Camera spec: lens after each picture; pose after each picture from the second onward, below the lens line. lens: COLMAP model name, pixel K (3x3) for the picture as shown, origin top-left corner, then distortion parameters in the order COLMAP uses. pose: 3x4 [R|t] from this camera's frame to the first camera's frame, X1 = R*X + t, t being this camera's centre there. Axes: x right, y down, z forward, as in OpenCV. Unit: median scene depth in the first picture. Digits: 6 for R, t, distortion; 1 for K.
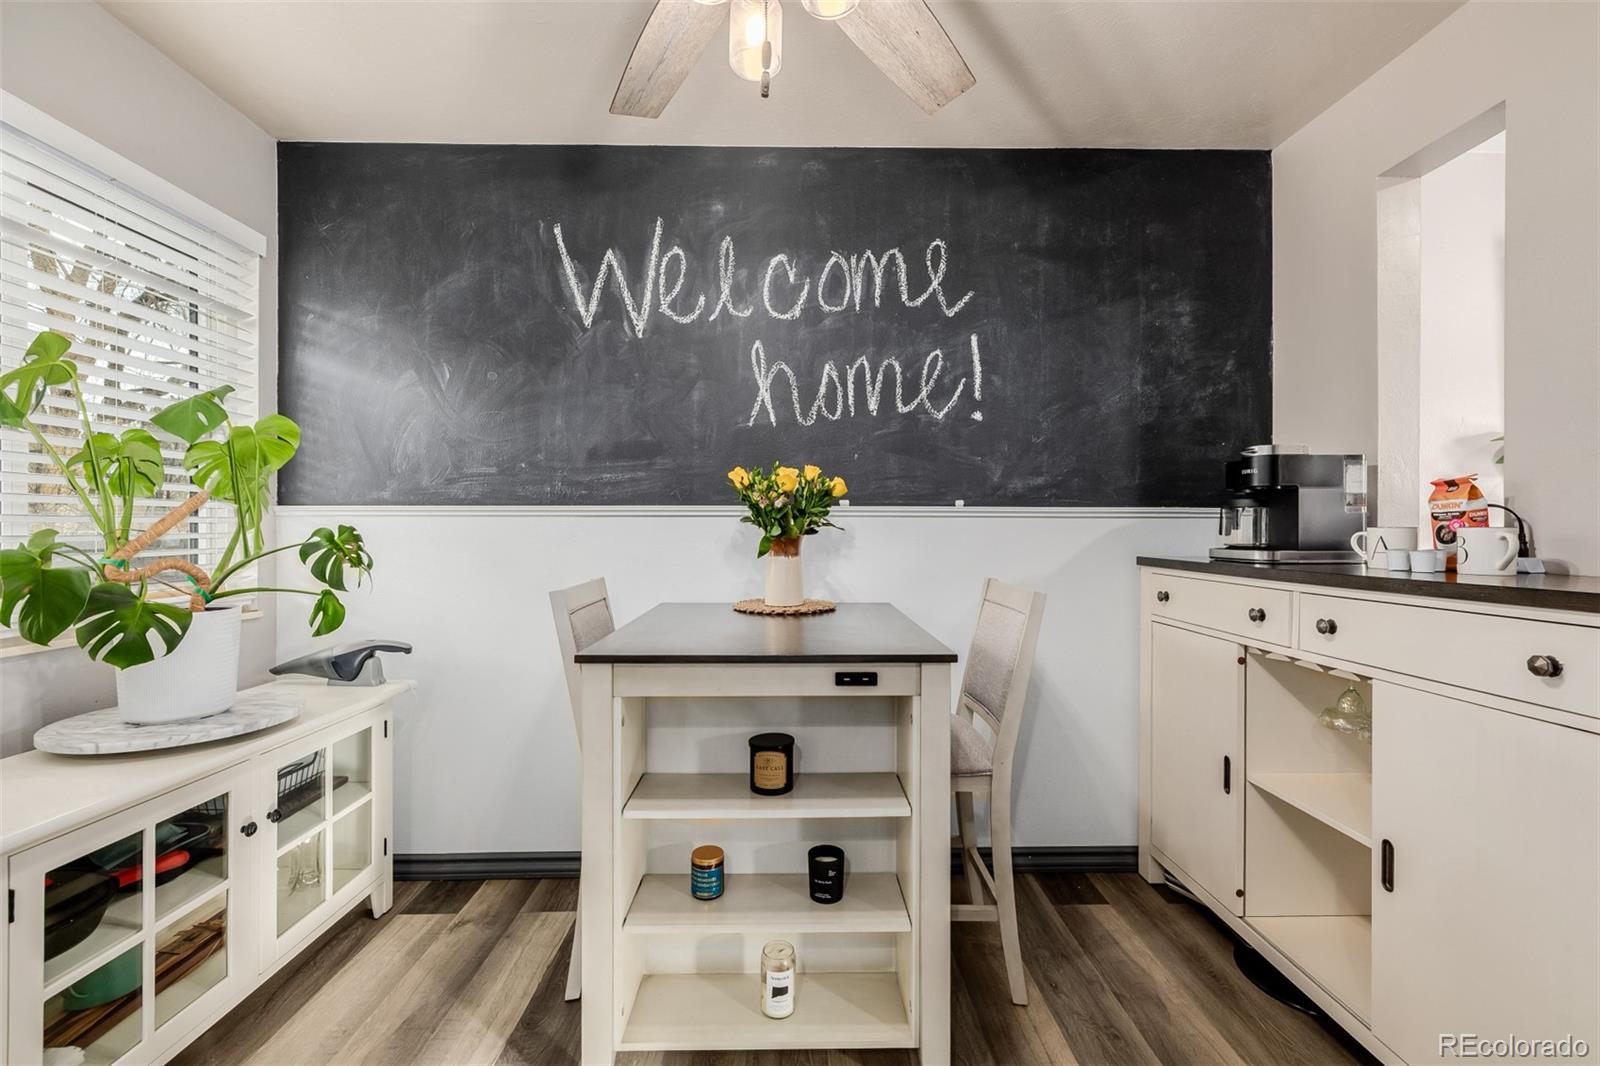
lens RADIAL K [[676.8, 0, 786.9], [0, 676.8, 531.1], [0, 0, 1]] dist [0.004233, -0.001921]
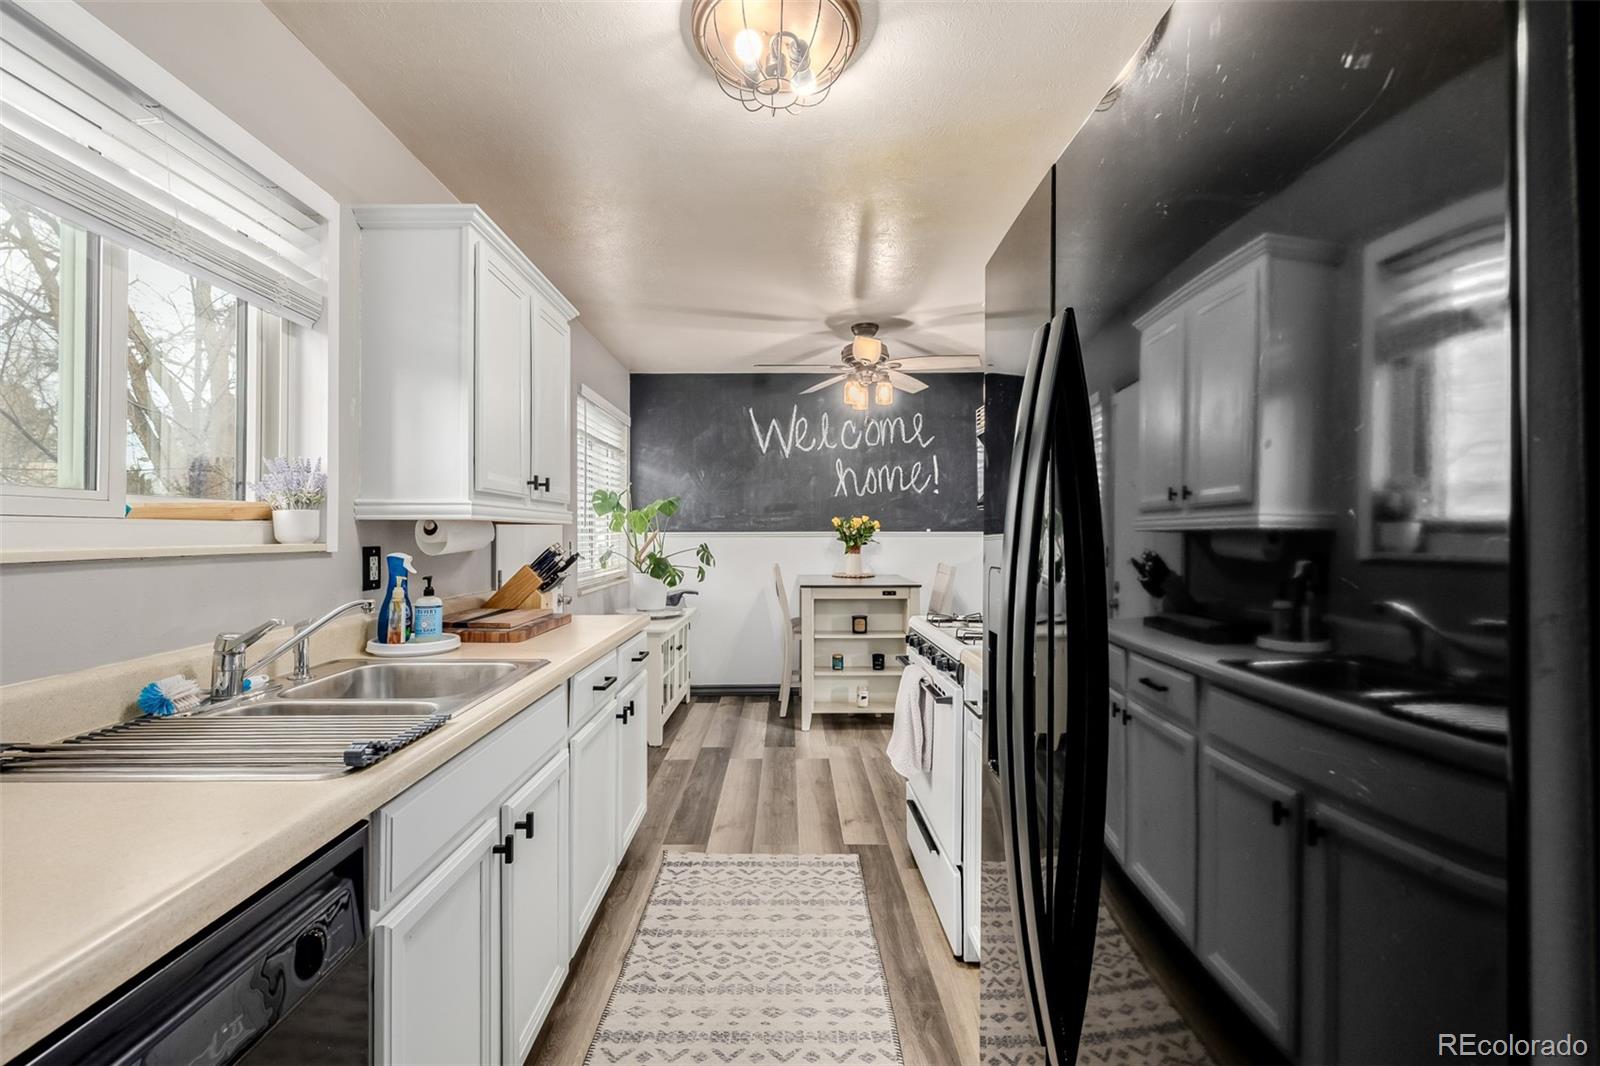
lens RADIAL K [[676.8, 0, 807.8], [0, 676.8, 530.9], [0, 0, 1]] dist [0.004233, -0.001921]
pose [[0.999387, -0.002283, 0.034933, -0.233402], [0.002386, 0.999993, -0.002922, -0.035437], [-0.034926, 0.003004, 0.999385, -1.287420]]
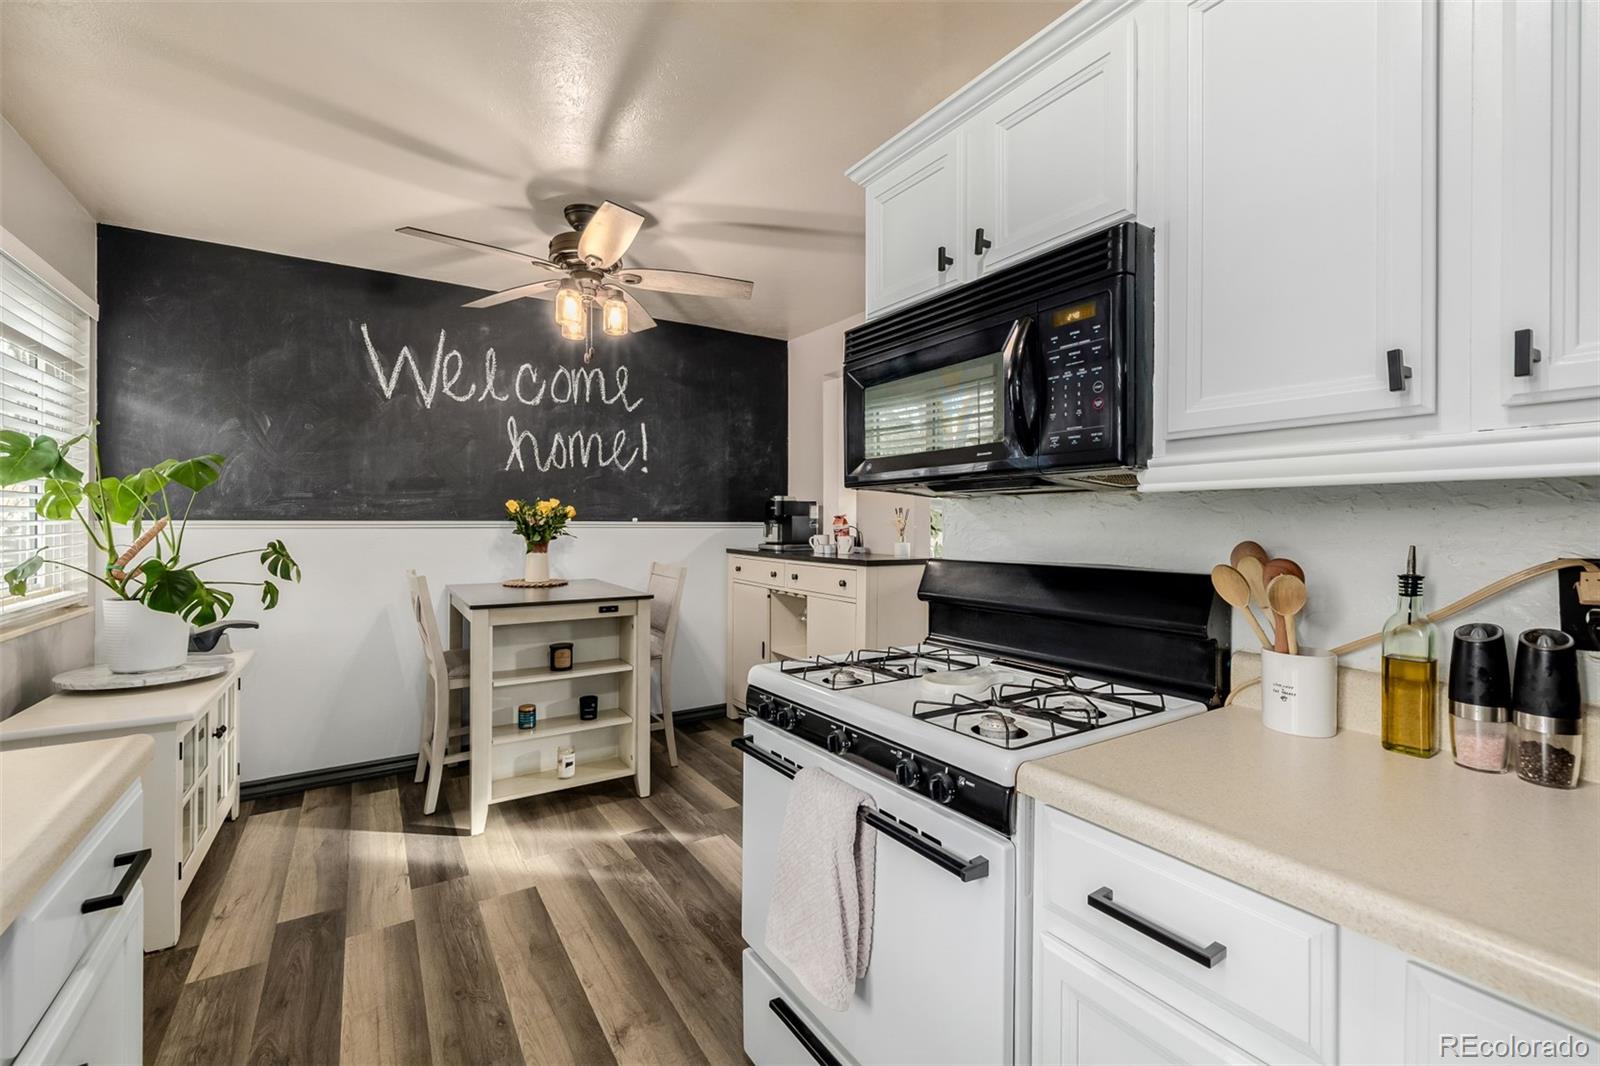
lens RADIAL K [[676.8, 0, 793.7], [0, 676.8, 522.5], [0, 0, 1]] dist [0.004233, -0.001921]
pose [[0.841509, 0.001906, 0.540239, -0.353437], [-0.002604, 0.999996, 0.000528, -0.037649], [-0.540236, -0.001851, 0.841511, -0.706467]]
